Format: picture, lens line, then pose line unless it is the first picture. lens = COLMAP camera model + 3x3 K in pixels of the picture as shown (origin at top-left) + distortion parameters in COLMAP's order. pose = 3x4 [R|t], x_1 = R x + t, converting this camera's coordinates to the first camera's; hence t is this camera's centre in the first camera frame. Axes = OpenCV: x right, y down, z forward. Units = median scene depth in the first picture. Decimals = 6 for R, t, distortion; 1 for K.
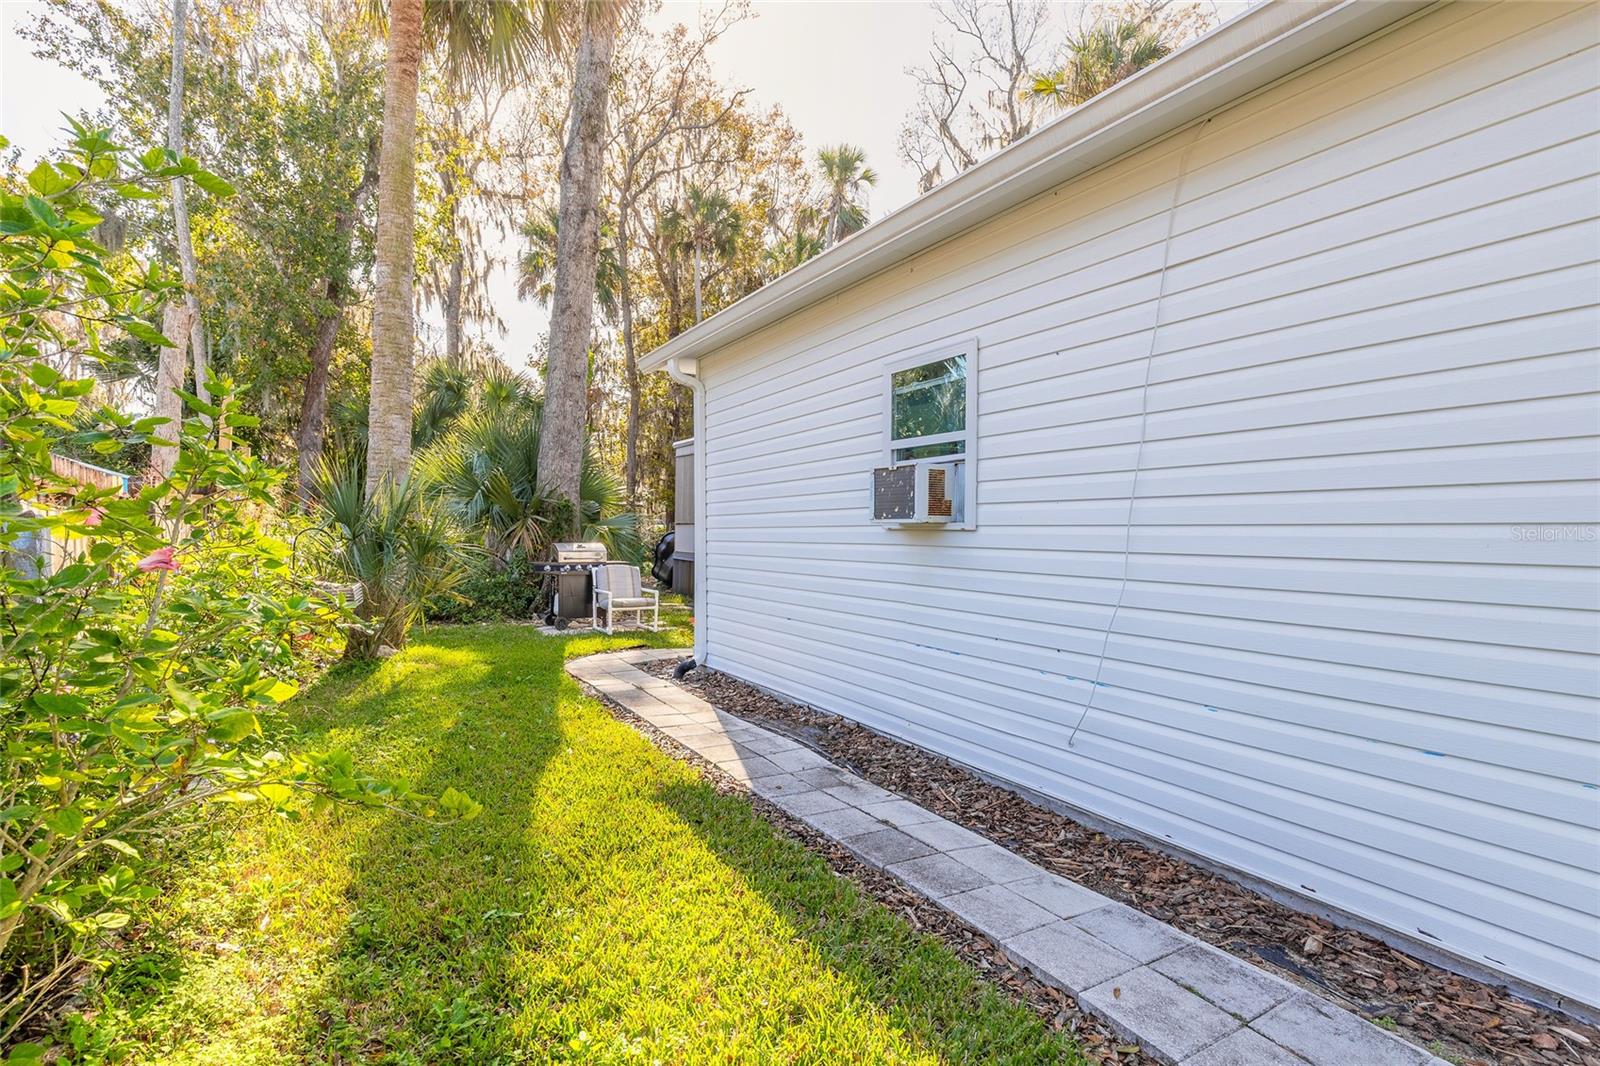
lens RADIAL K [[719.5, 0, 794.7], [0, 719.5, 531.6], [0, 0, 1]] dist [0.008438, -0.001031]
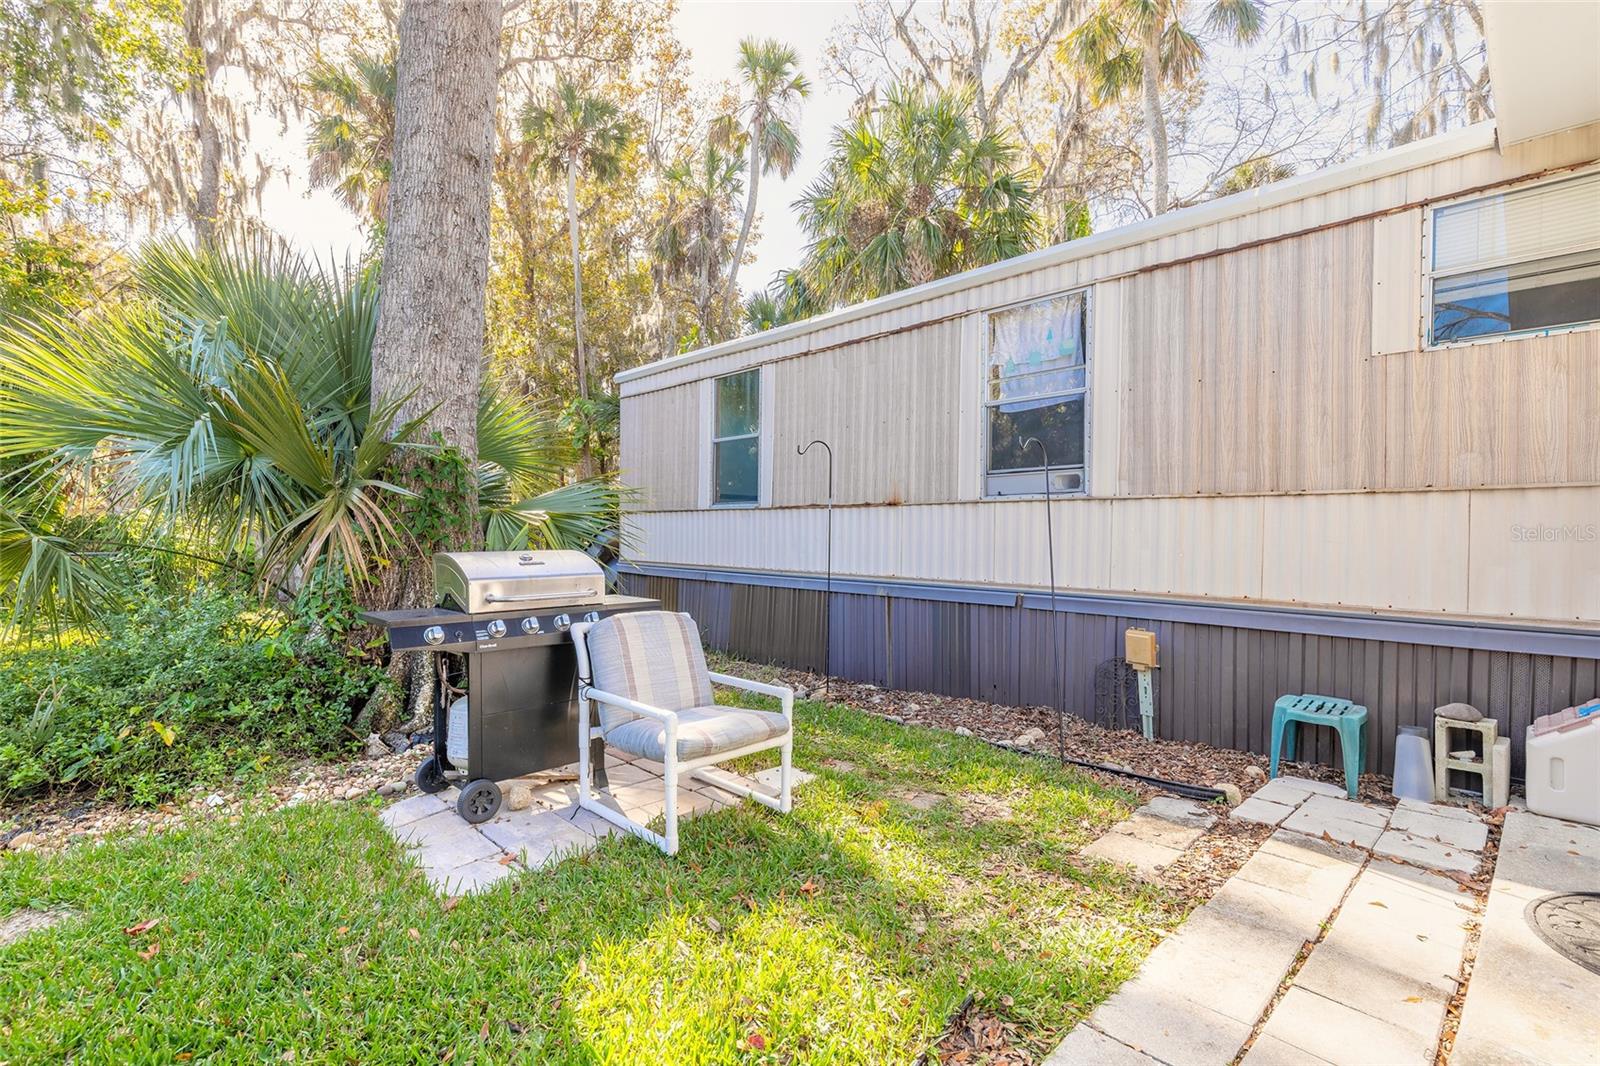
lens RADIAL K [[719.5, 0, 805.4], [0, 719.5, 535.9], [0, 0, 1]] dist [0.008438, -0.001031]
pose [[0.973190, -0.010289, 0.229771, -0.083619], [0.008068, 0.999911, 0.010604, 0.001905], [-0.229859, -0.008466, 0.973187, 0.213267]]
